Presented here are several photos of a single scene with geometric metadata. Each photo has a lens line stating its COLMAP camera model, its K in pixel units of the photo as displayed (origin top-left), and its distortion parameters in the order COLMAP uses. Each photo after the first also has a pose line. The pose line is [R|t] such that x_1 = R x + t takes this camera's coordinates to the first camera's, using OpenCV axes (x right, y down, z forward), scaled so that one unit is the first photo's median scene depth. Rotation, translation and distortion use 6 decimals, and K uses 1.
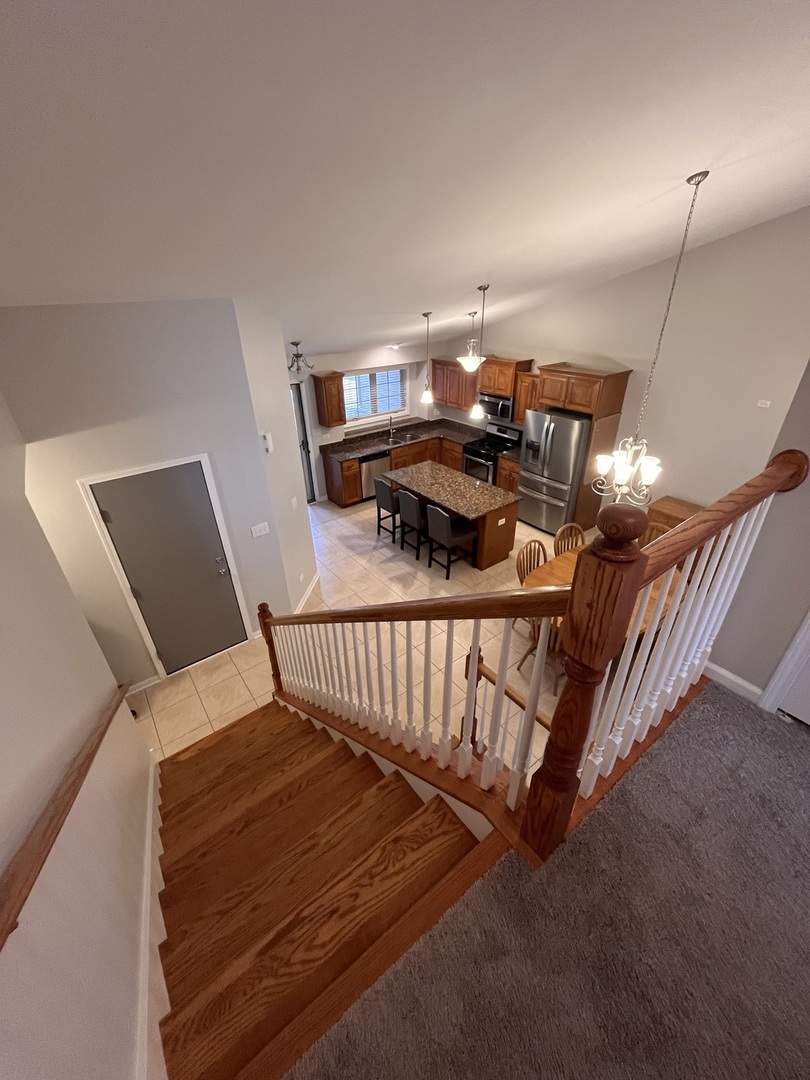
lens RADIAL K [[434.9, 0, 411.8], [0, 434.9, 539.3], [0, 0, 1]] dist [-0.001567, 0.000168]
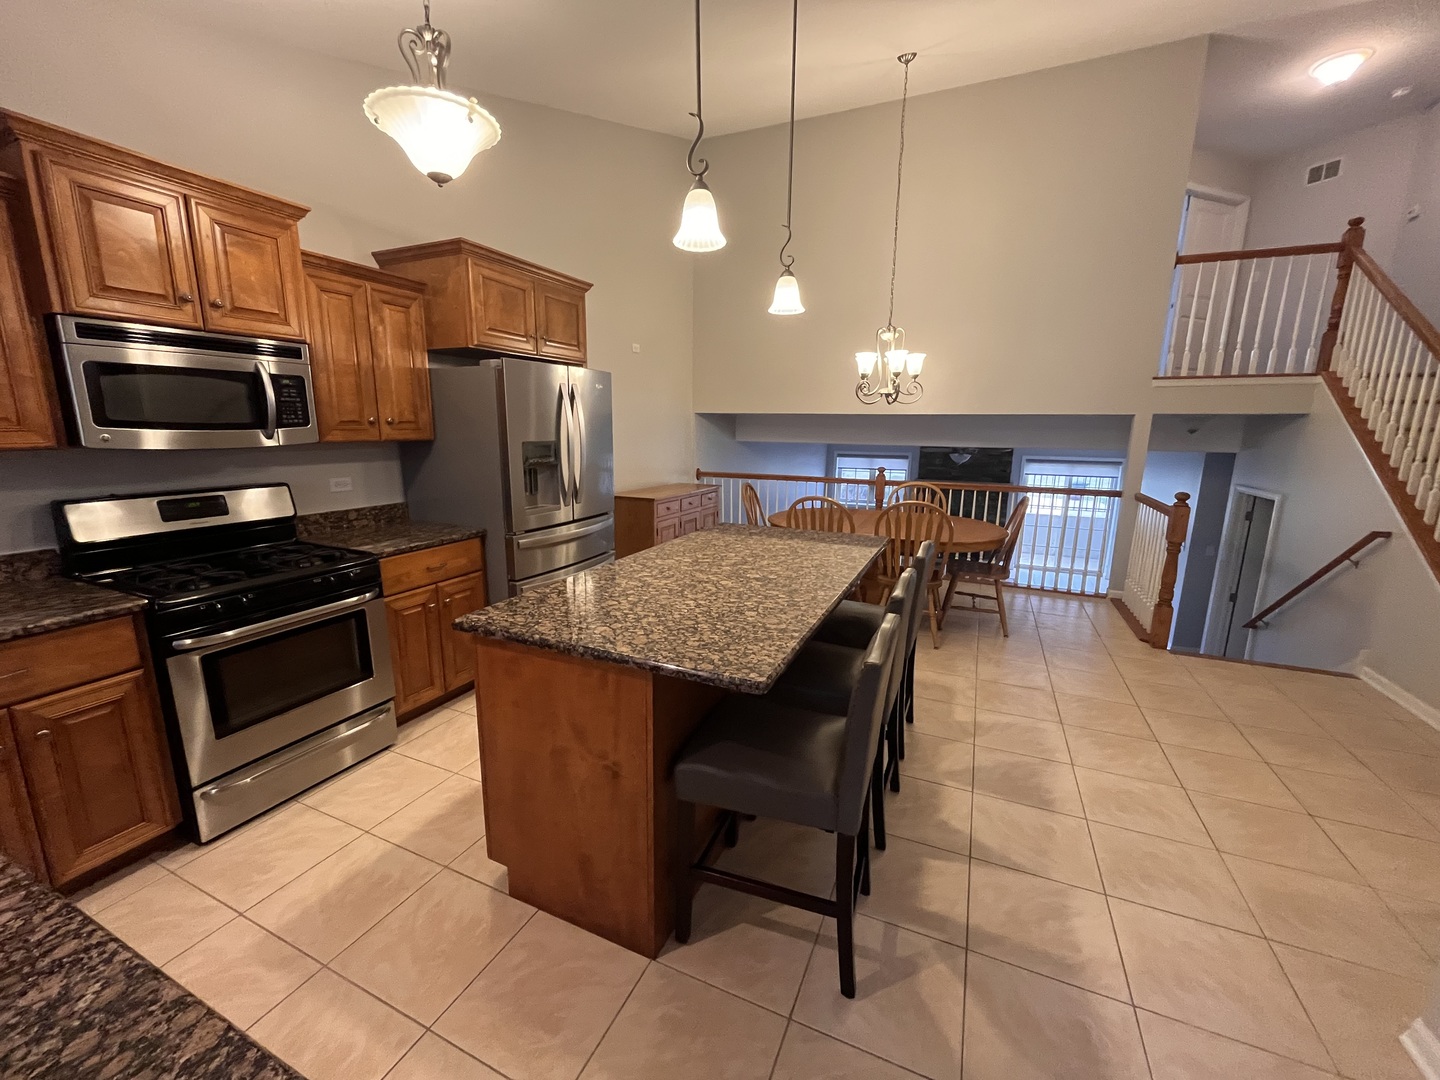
lens RADIAL K [[579.9, 0, 716.4], [0, 579.9, 541.2], [0, 0, 1]] dist [-0.001567, 0.000168]
pose [[-0.463838, -0.166538, 0.870126, -0.223393], [0.437402, 0.811064, 0.388400, -0.269200], [-0.770411, 0.560750, -0.303359, 1.030087]]
